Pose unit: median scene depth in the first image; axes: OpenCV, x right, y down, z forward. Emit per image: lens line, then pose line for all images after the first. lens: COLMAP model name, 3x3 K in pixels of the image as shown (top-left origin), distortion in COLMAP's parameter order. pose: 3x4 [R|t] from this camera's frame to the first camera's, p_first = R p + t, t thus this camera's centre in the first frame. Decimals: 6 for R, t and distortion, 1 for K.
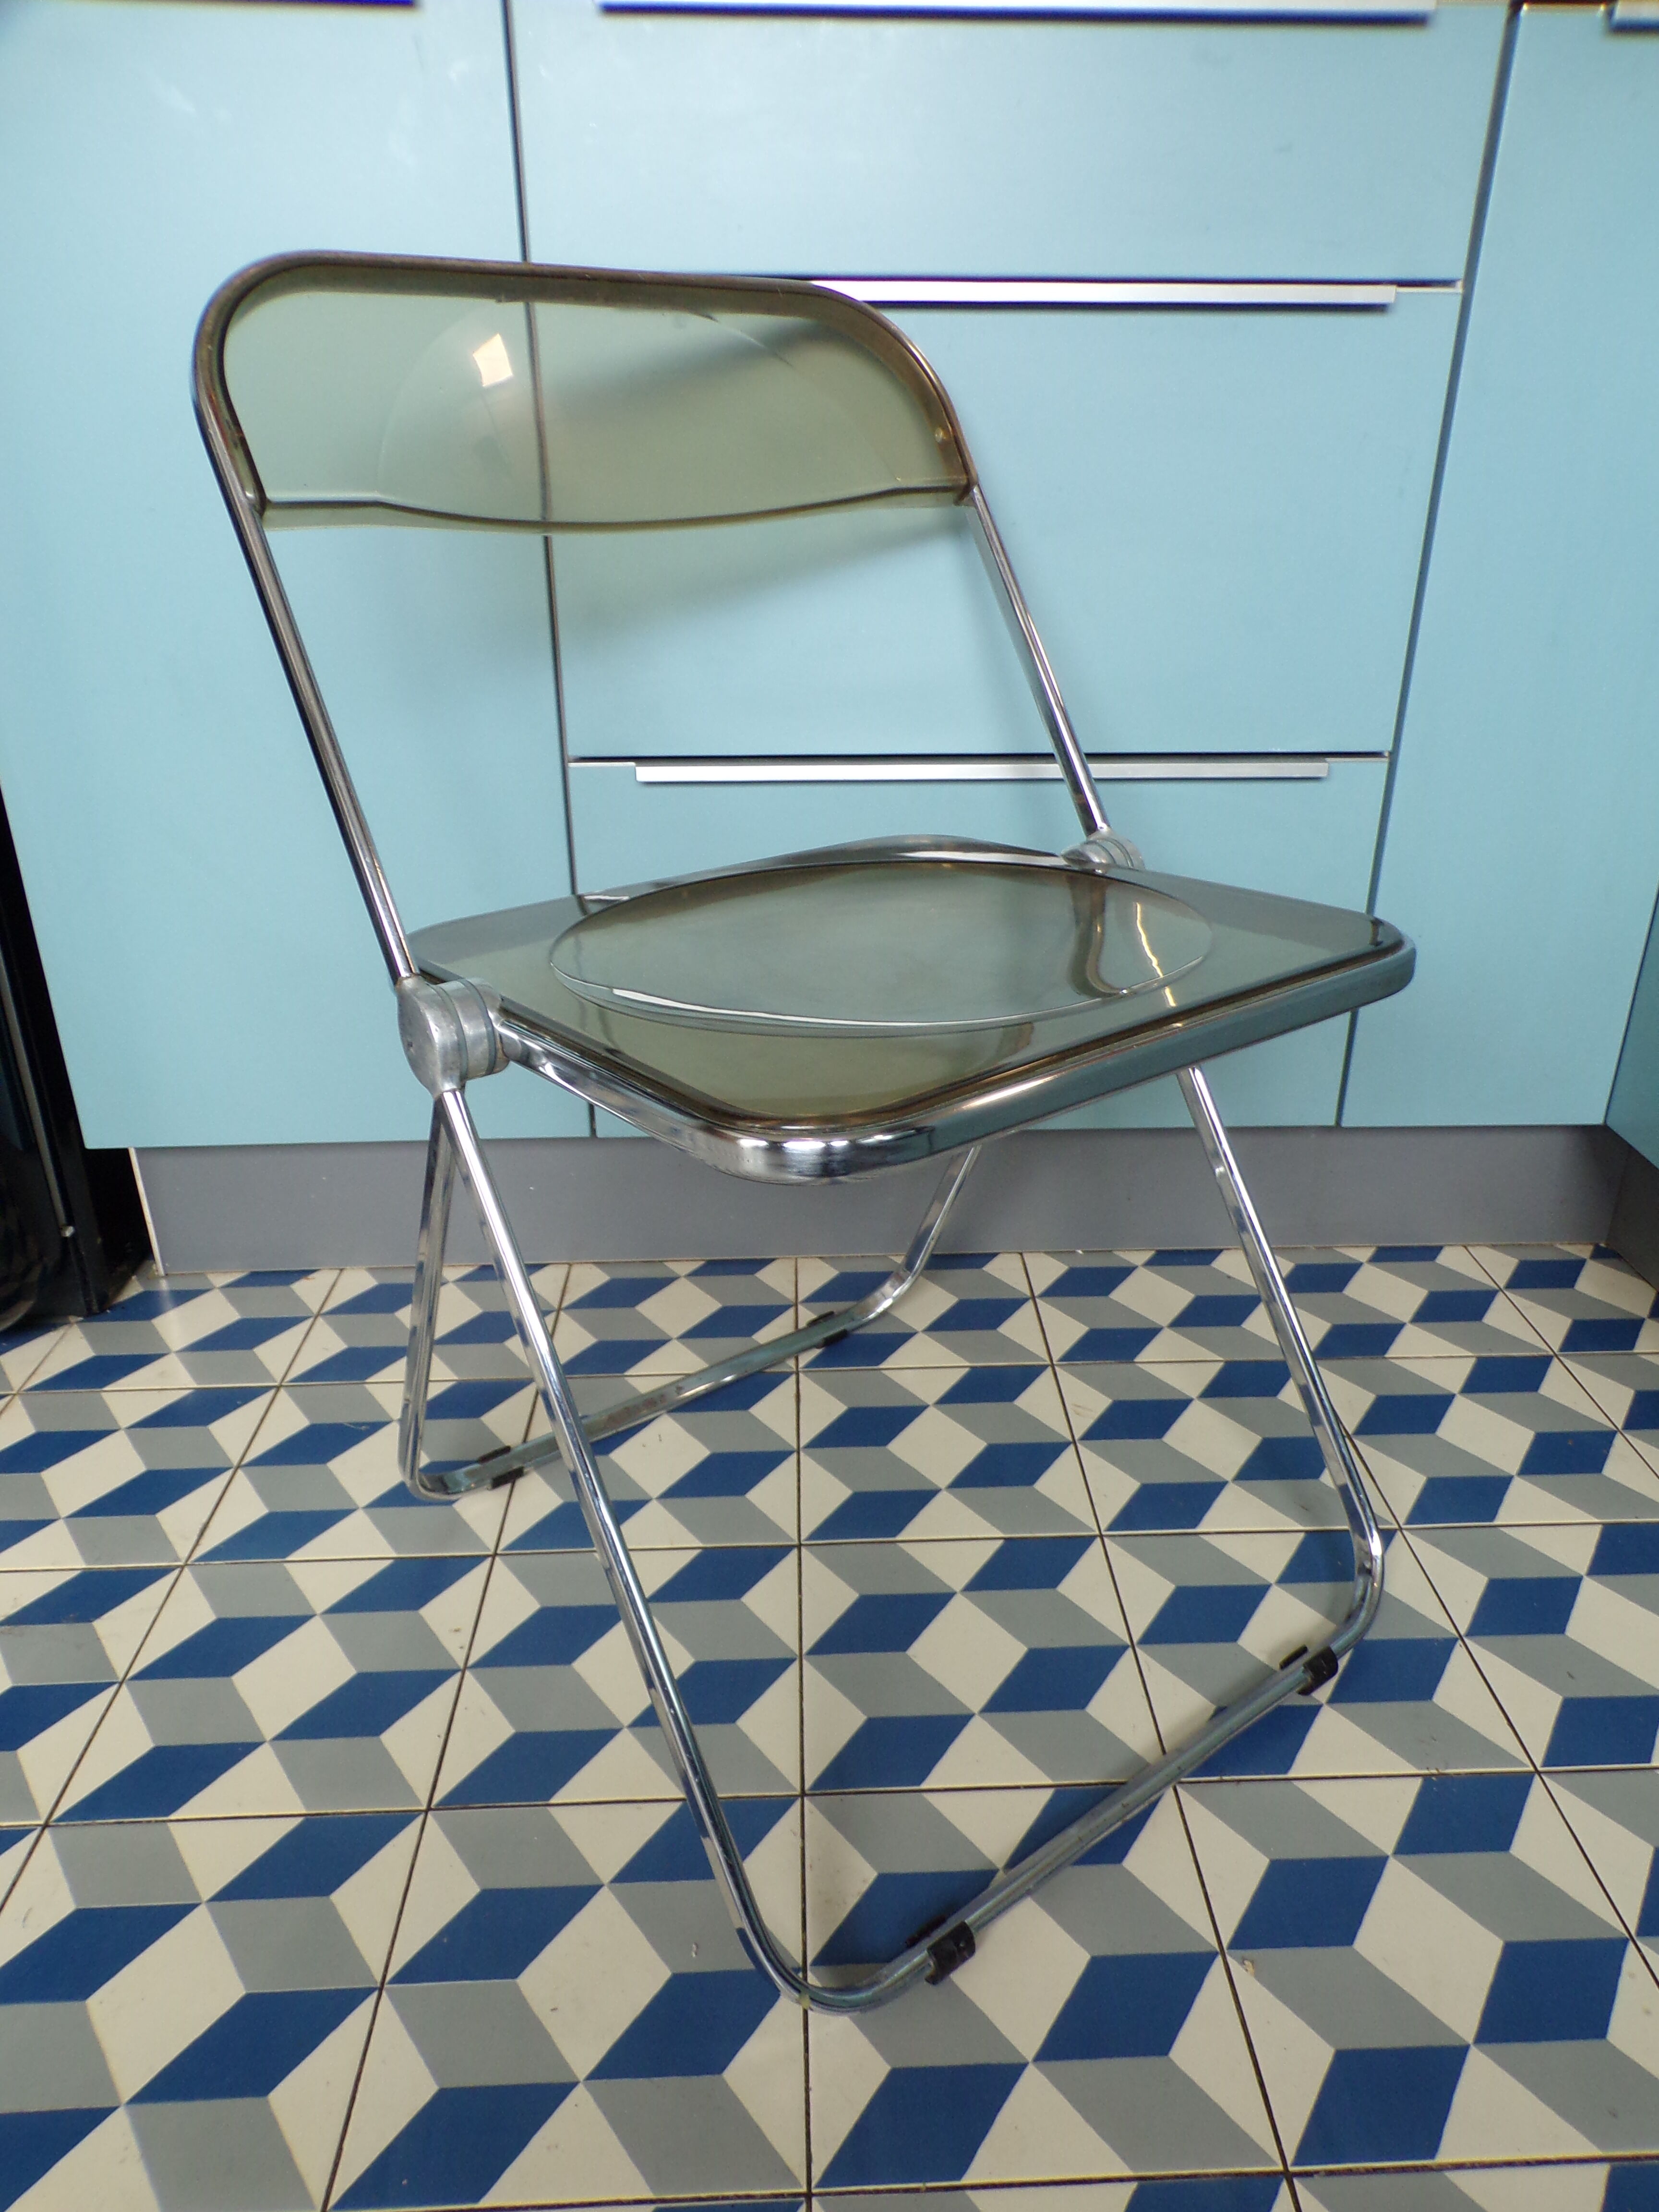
lens RADIAL K [[1488.2, 0, 827.5], [0, 1488.2, 1100.5], [0, 0, 1]] dist [-0.000335, 0.002379]
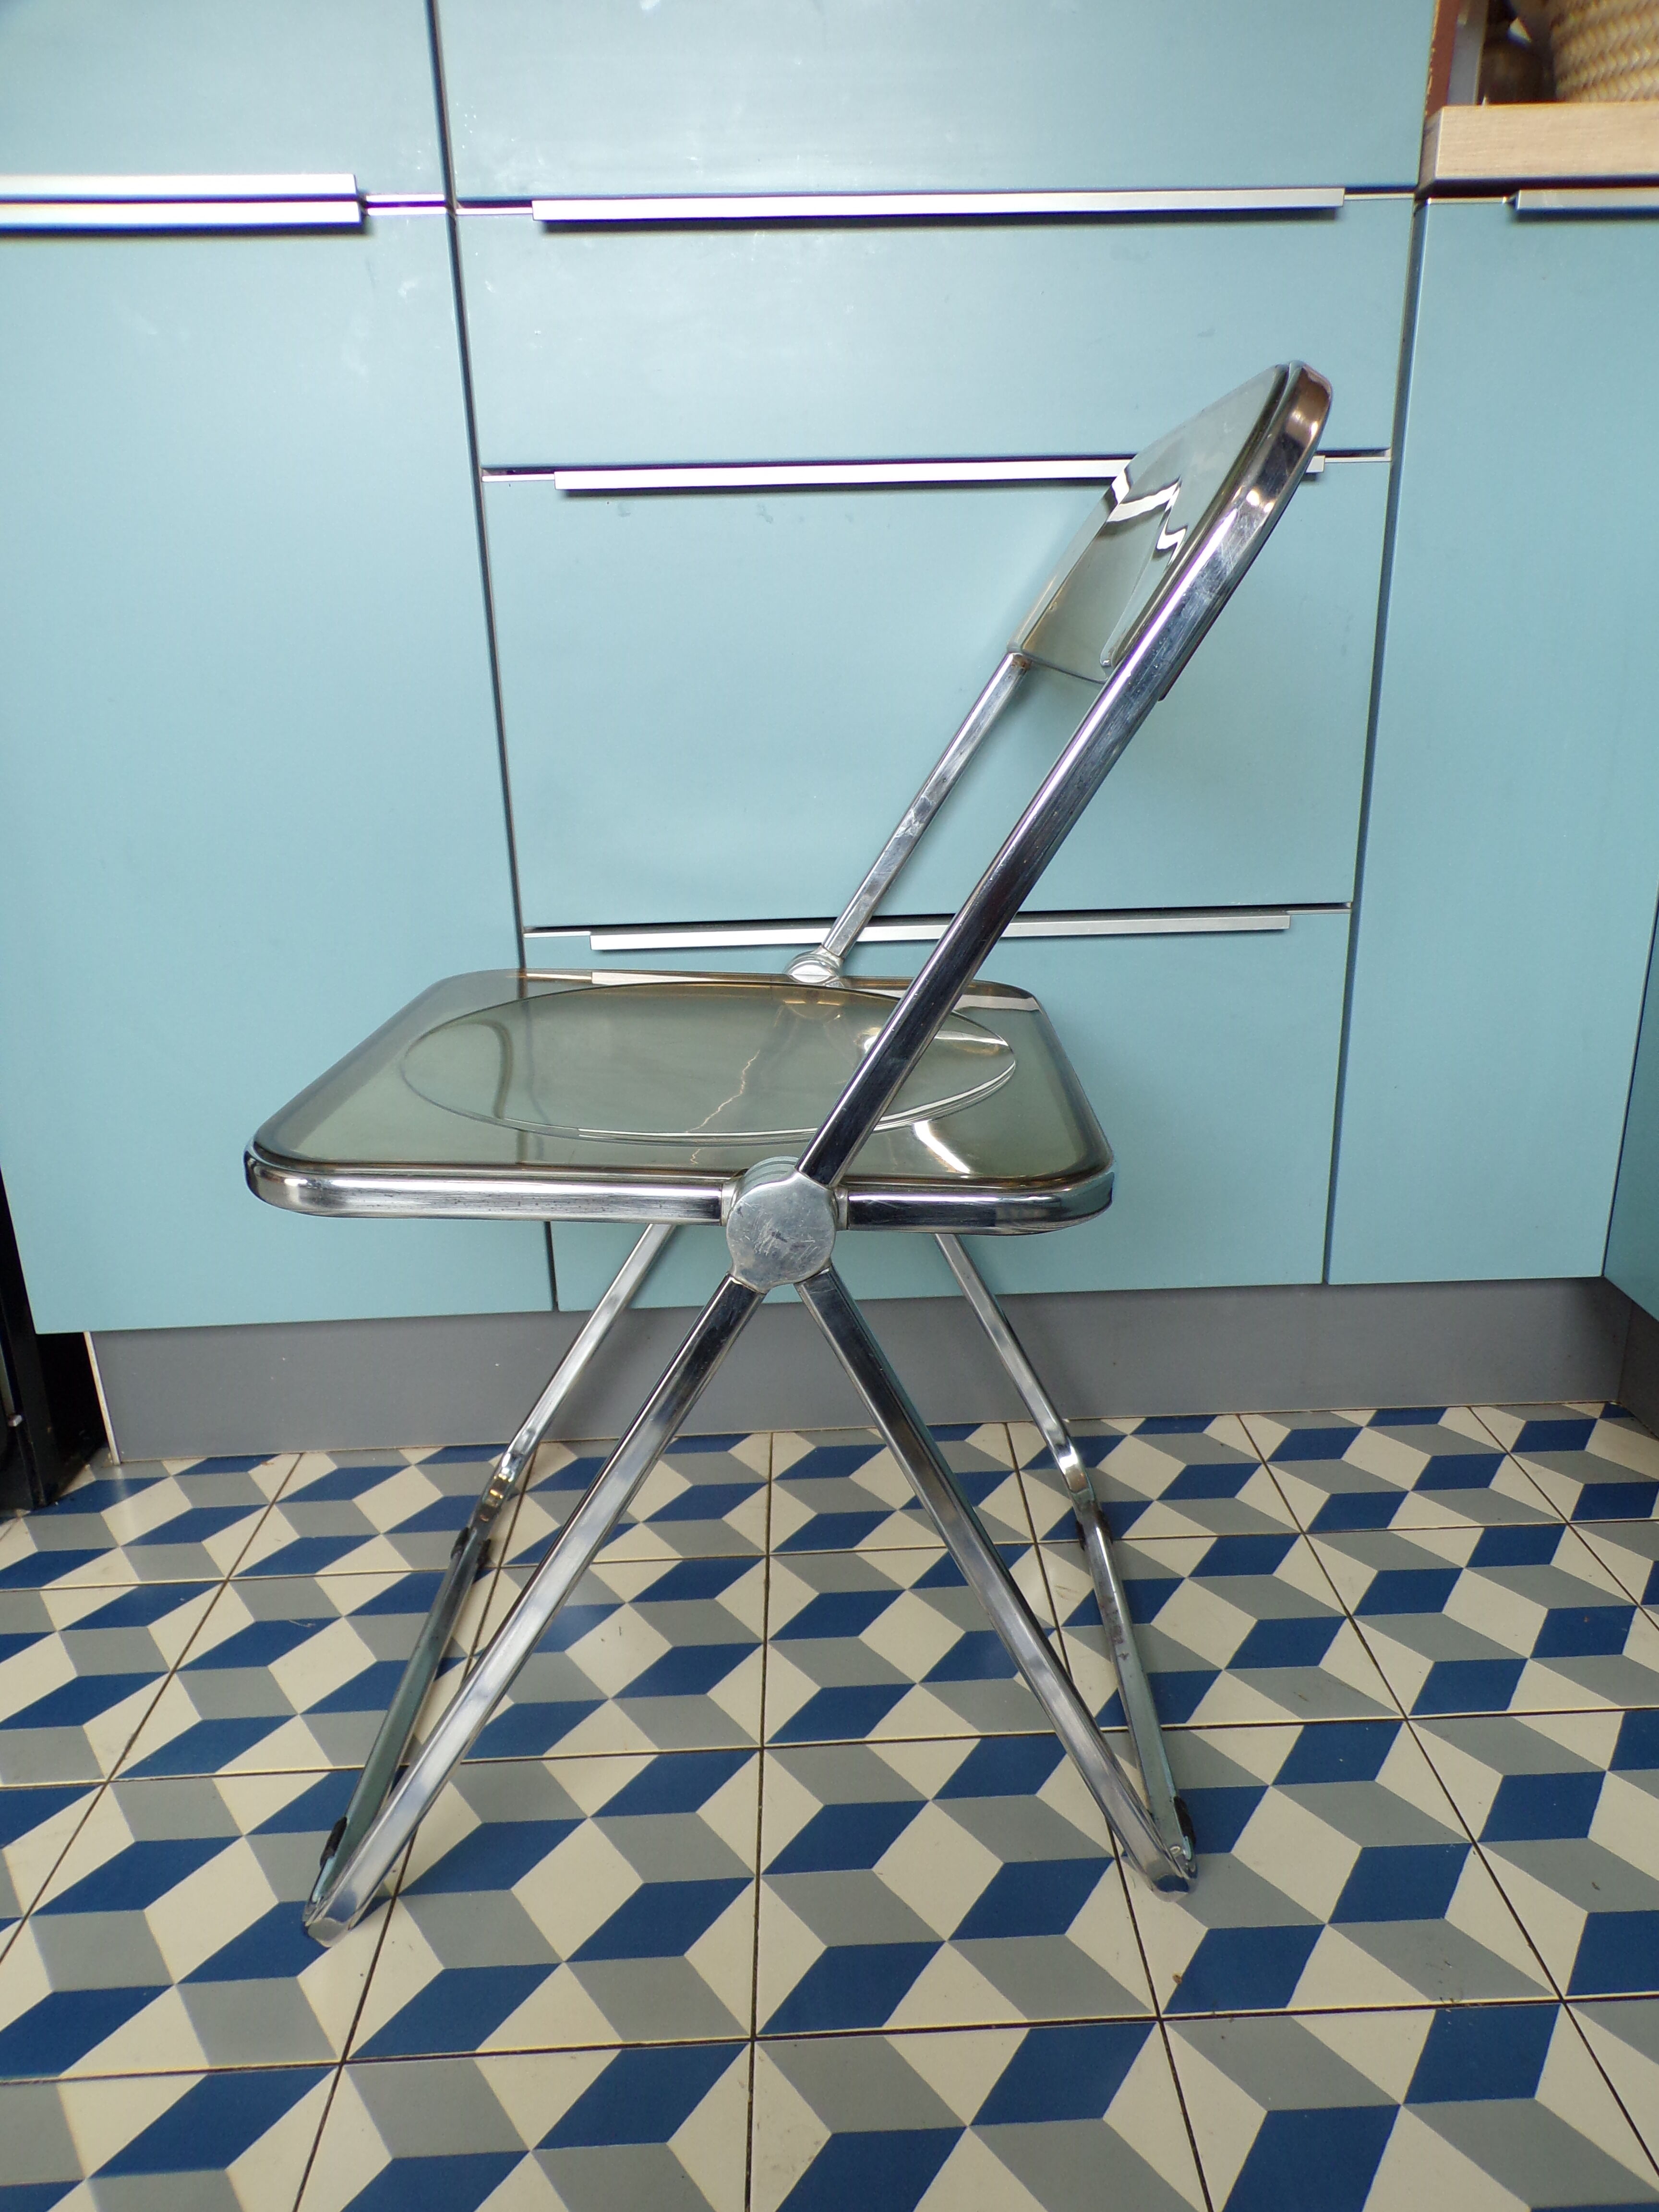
lens RADIAL K [[1485.9, 0, 829.5], [0, 1485.9, 1106.0], [0, 0, 1]] dist [0.002957, 0.001471]
pose [[0.999697, -0.021445, -0.012080, 0.043189], [0.020076, 0.994392, -0.103833, -0.005079], [0.014239, 0.103559, 0.994521, 0.027876]]
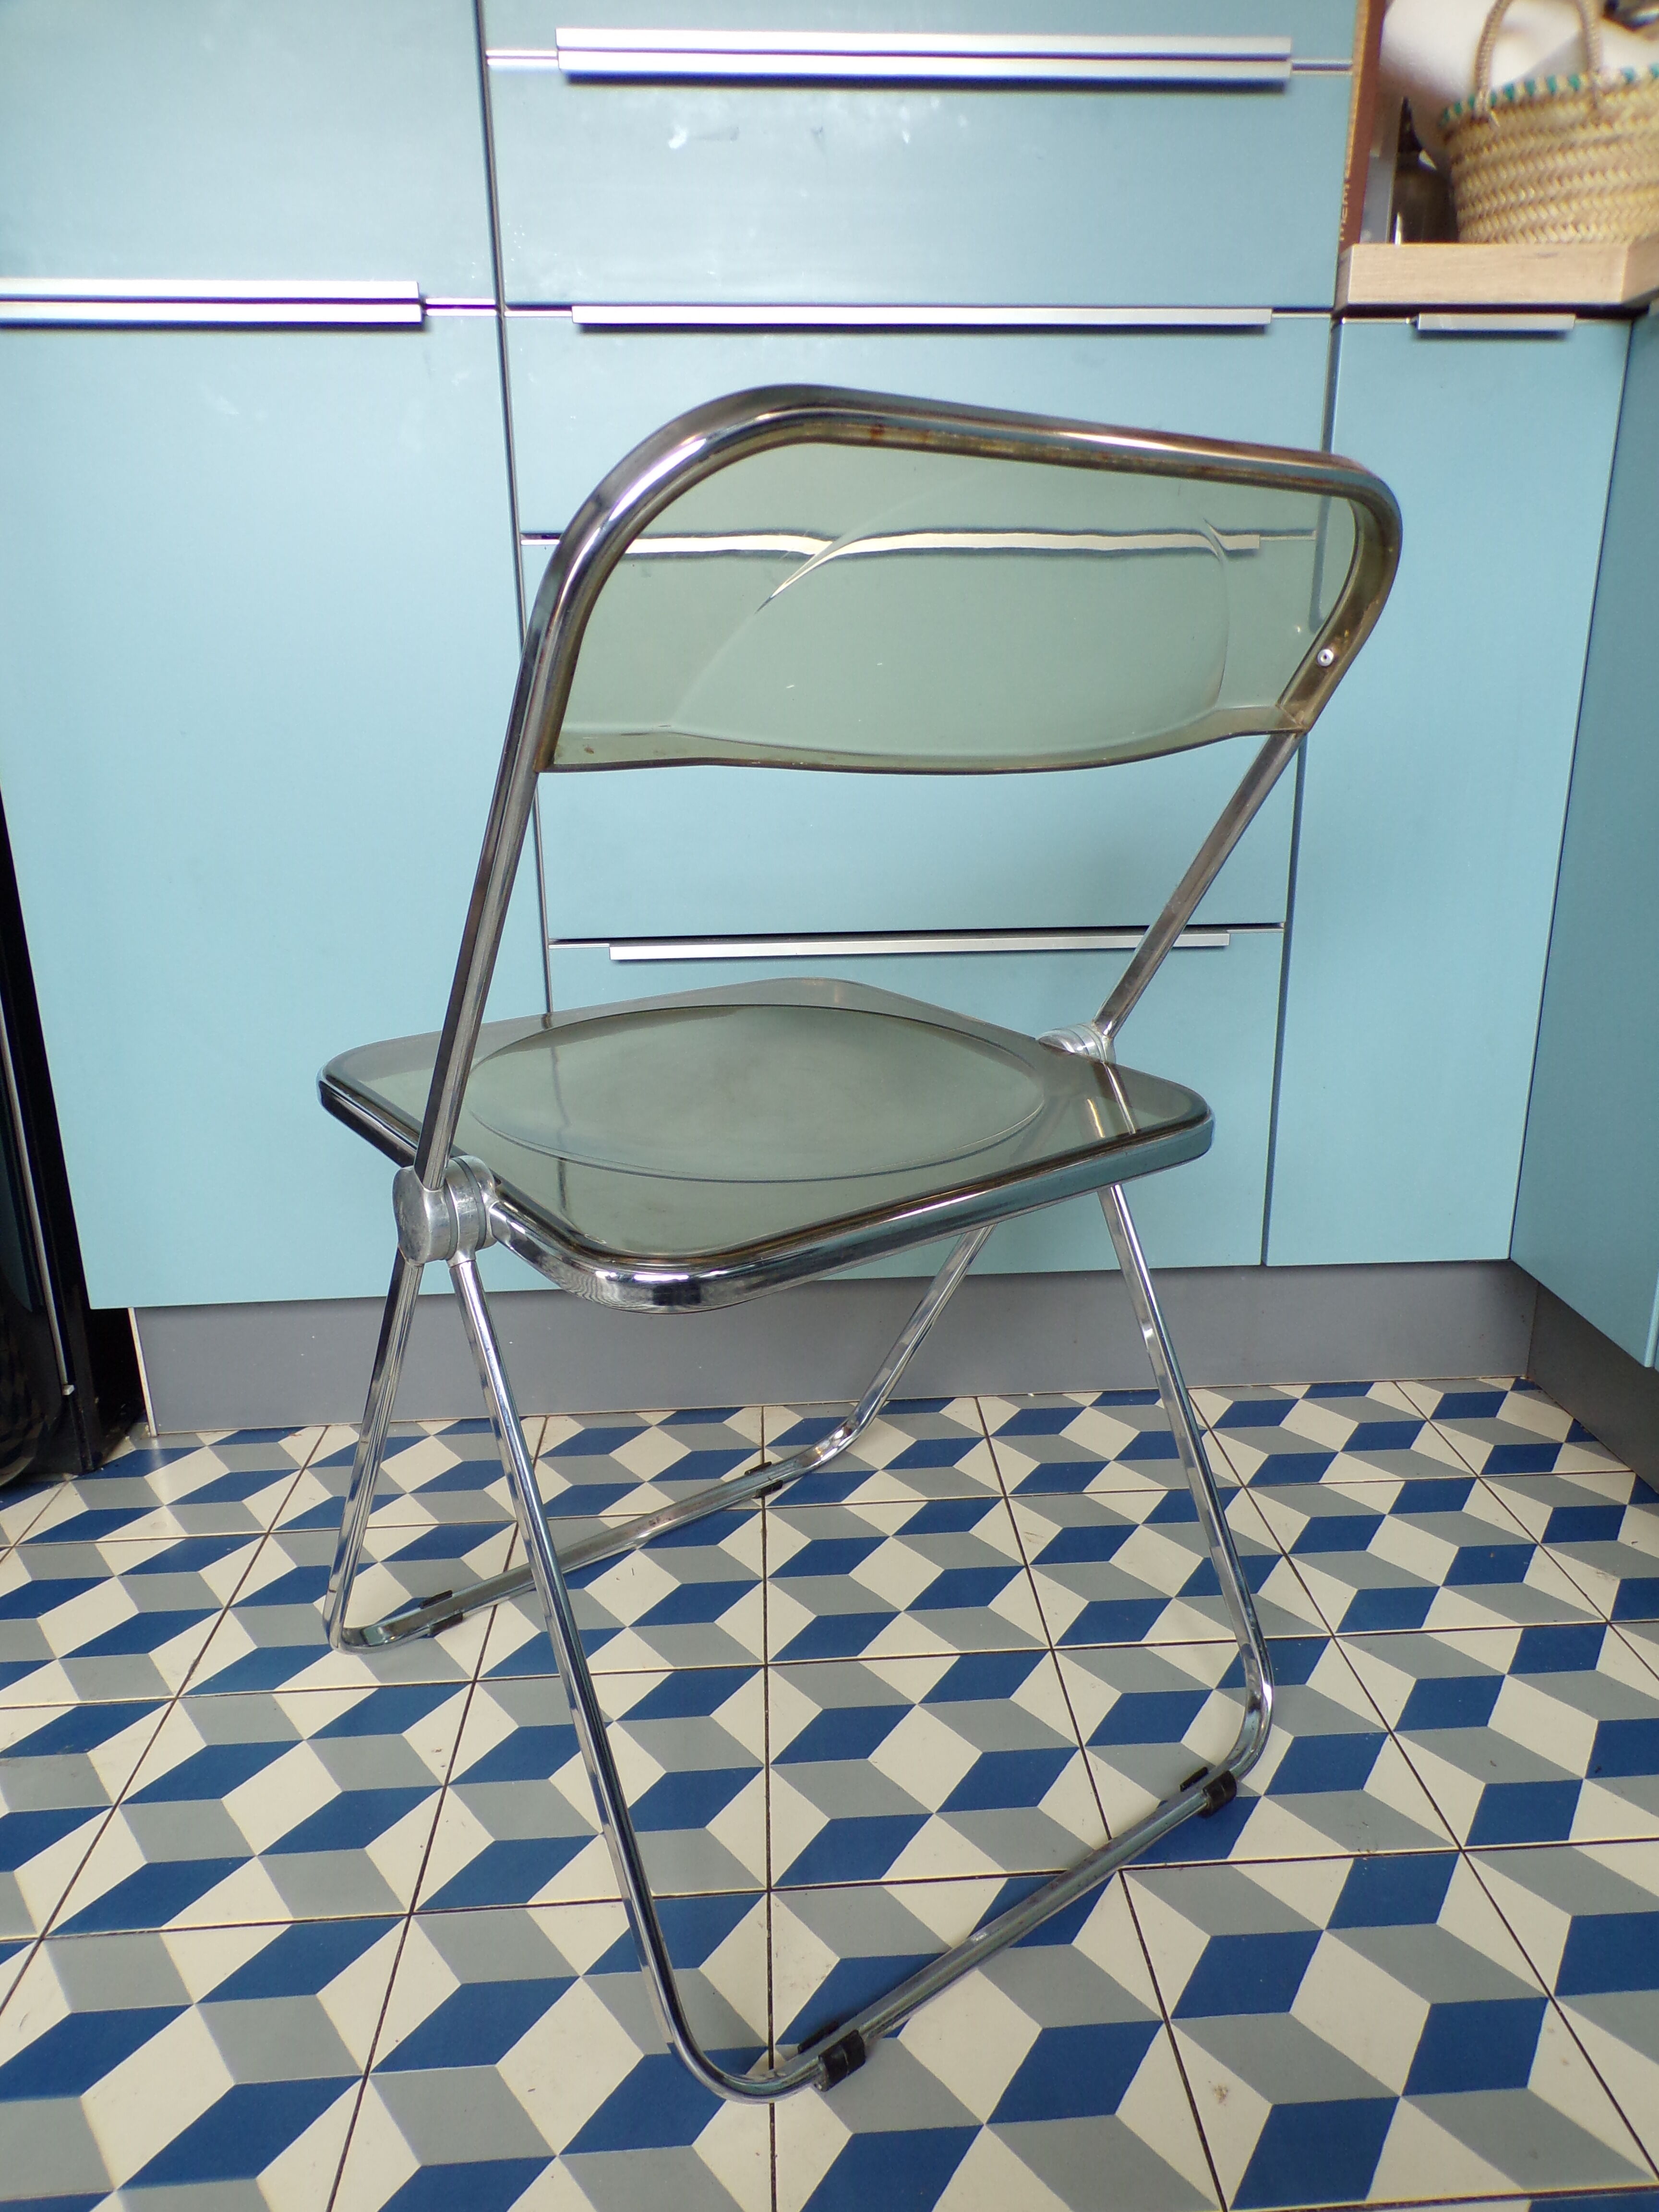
lens RADIAL K [[1488.2, 0, 827.5], [0, 1488.2, 1100.5], [0, 0, 1]] dist [-0.000335, 0.002379]
pose [[0.999668, -0.017654, 0.018778, 0.011975], [0.020013, 0.990789, -0.133929, 0.044843], [-0.016241, 0.134260, 0.990813, -0.094653]]
